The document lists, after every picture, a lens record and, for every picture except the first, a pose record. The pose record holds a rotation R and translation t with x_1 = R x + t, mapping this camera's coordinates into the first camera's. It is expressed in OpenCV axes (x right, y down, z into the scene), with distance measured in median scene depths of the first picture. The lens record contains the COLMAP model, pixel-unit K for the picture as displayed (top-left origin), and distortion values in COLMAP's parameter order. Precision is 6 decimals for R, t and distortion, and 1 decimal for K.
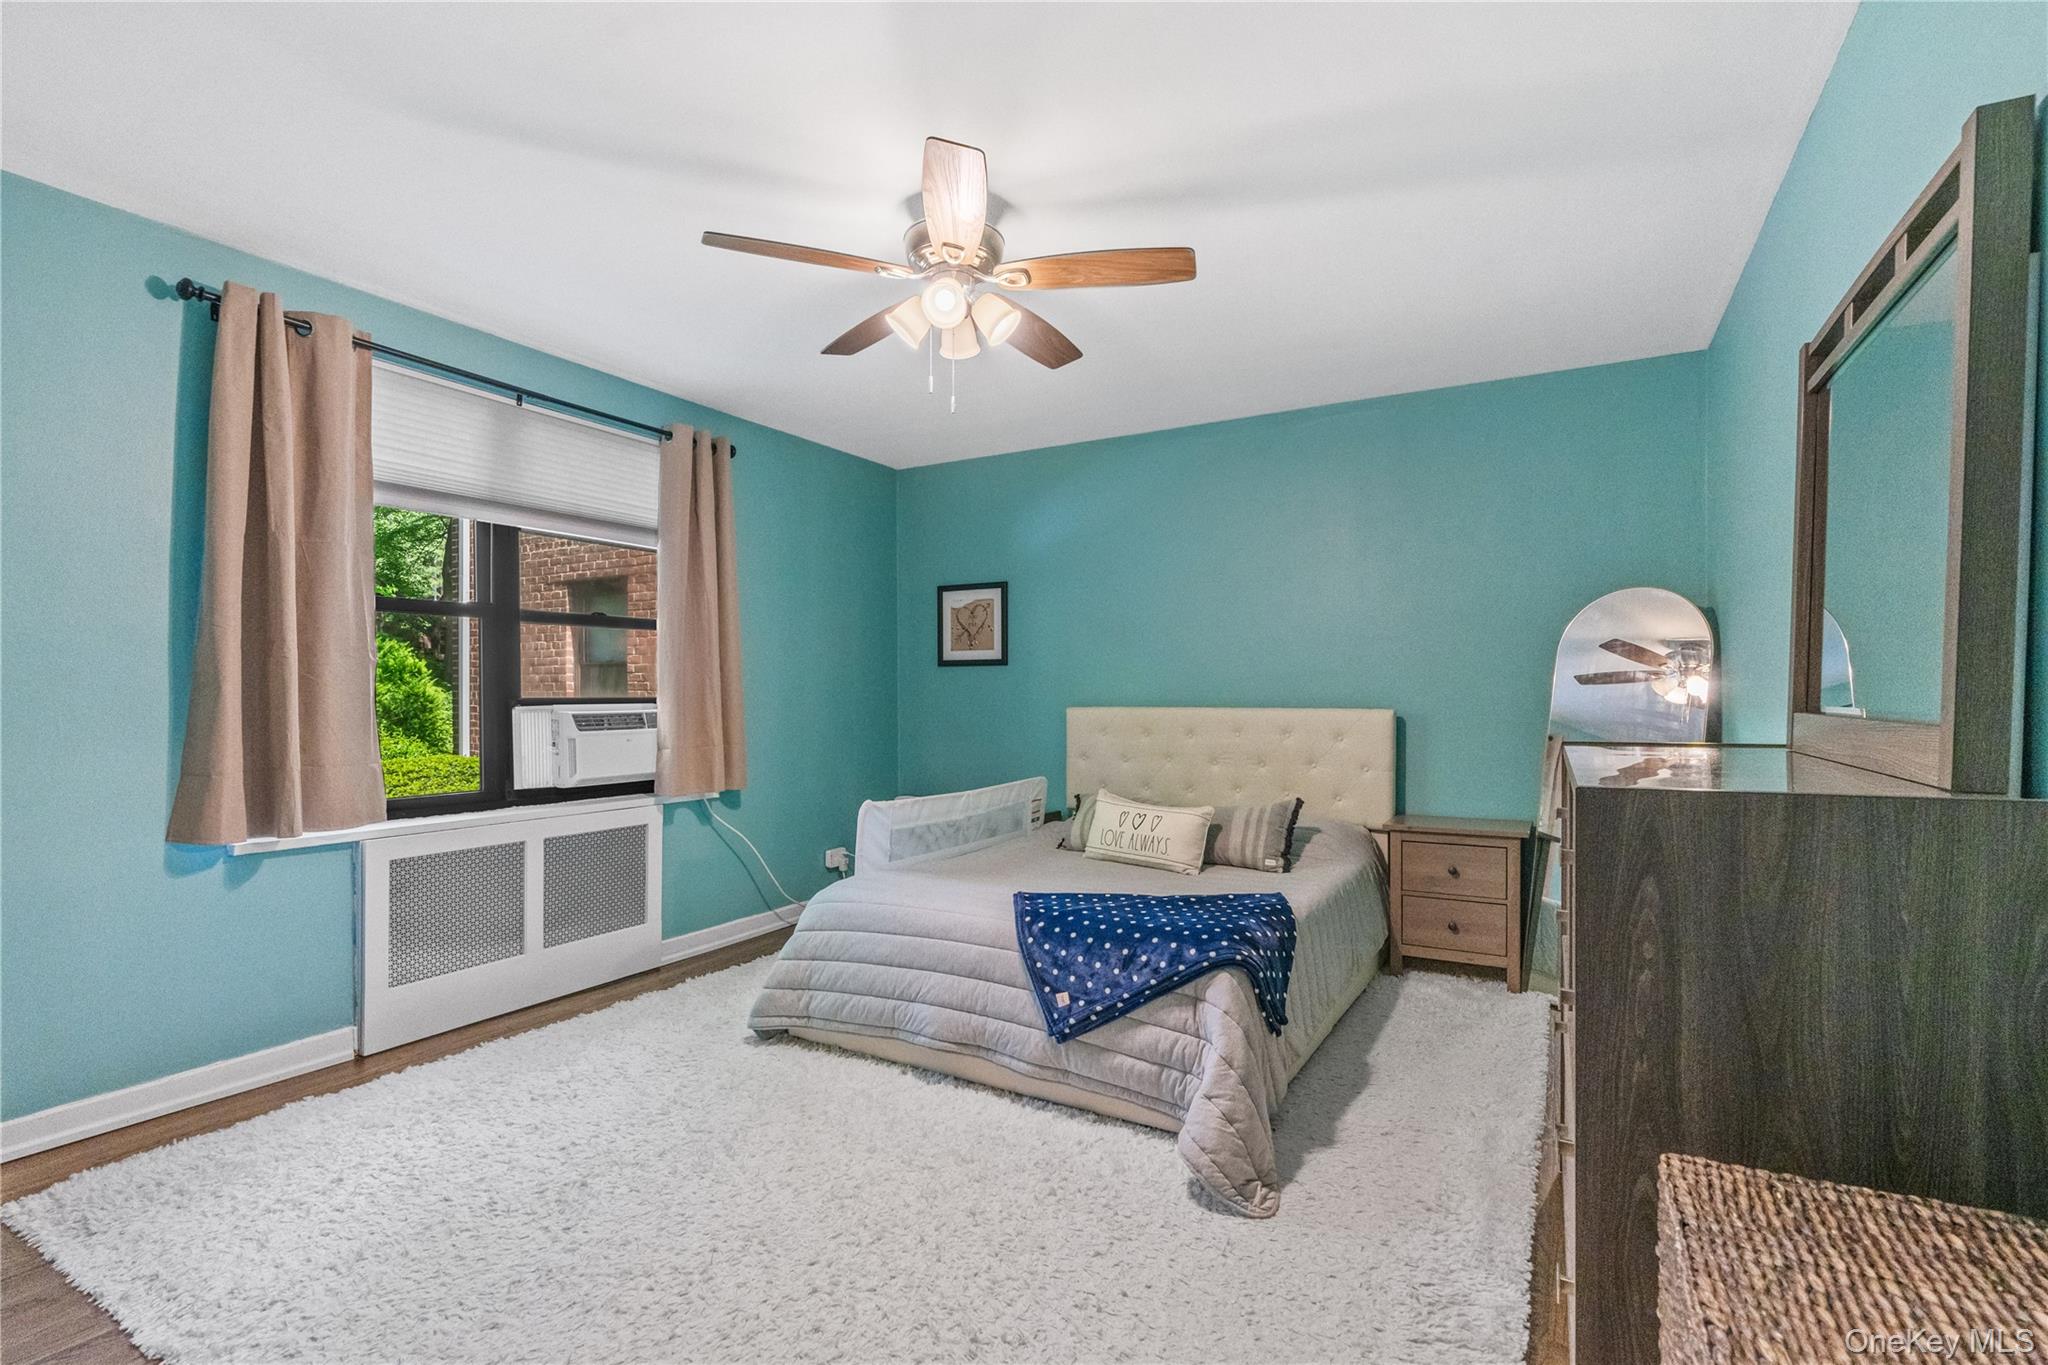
lens RADIAL K [[949.8, 0, 1015.6], [0, 949.8, 699.0], [0, 0, 1]] dist [-0.013998, 0.007051]
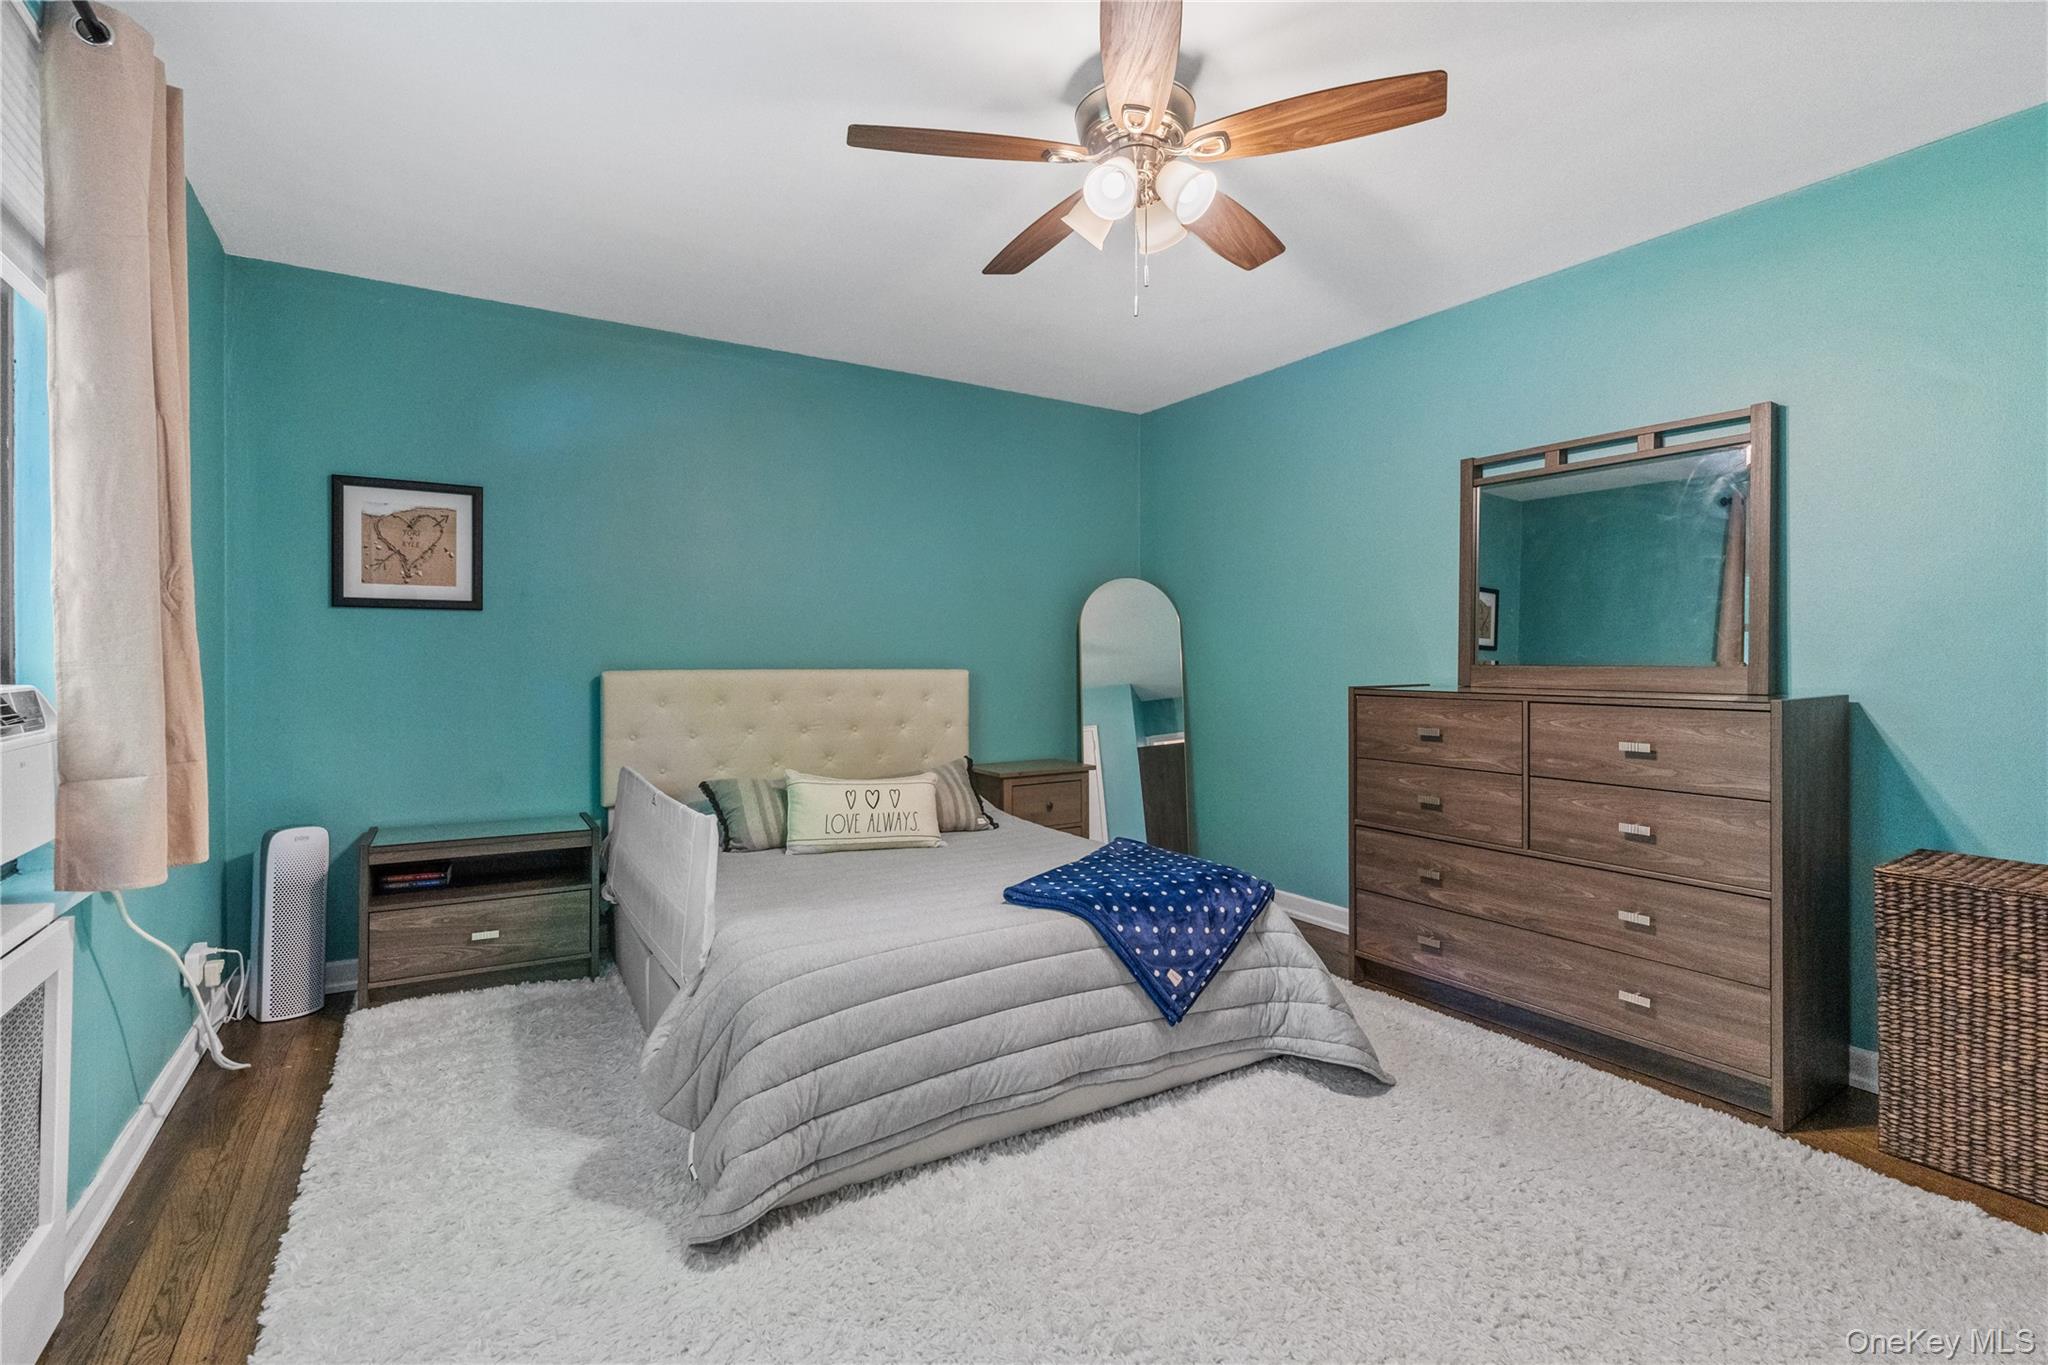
lens RADIAL K [[929.8, 0, 1014.1], [0, 929.8, 678.1], [0, 0, 1]] dist [-0.014973, 0.006636]
pose [[0.472247, -0.014754, 0.881343, -0.573993], [0.005517, 0.999890, 0.013783, 0.007116], [-0.881449, -0.001646, 0.472277, 0.496128]]
